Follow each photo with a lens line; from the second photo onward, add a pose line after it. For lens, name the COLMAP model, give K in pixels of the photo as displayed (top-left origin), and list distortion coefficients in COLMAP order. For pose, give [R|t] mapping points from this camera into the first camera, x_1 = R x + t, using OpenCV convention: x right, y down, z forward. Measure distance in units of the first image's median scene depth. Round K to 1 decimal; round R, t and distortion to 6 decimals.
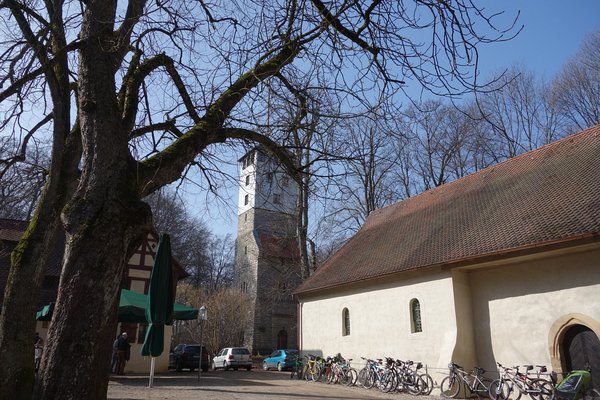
lens RADIAL K [[476.7, 0, 300.0], [0, 476.7, 199.4], [0, 0, 1]] dist [-0.002671, -0.001889]
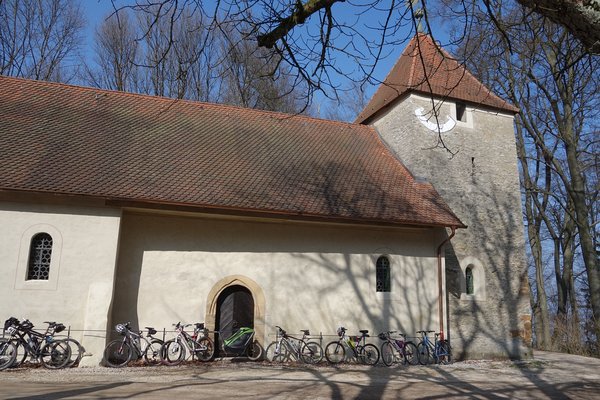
lens RADIAL K [[476.7, 0, 299.8], [0, 476.7, 200.8], [0, 0, 1]] dist [-0.002671, -0.001889]
pose [[0.199775, 0.206157, 0.957909, -0.432475], [-0.317426, 0.938512, -0.135782, 0.168846], [-0.927001, -0.276940, 0.252930, 0.590535]]
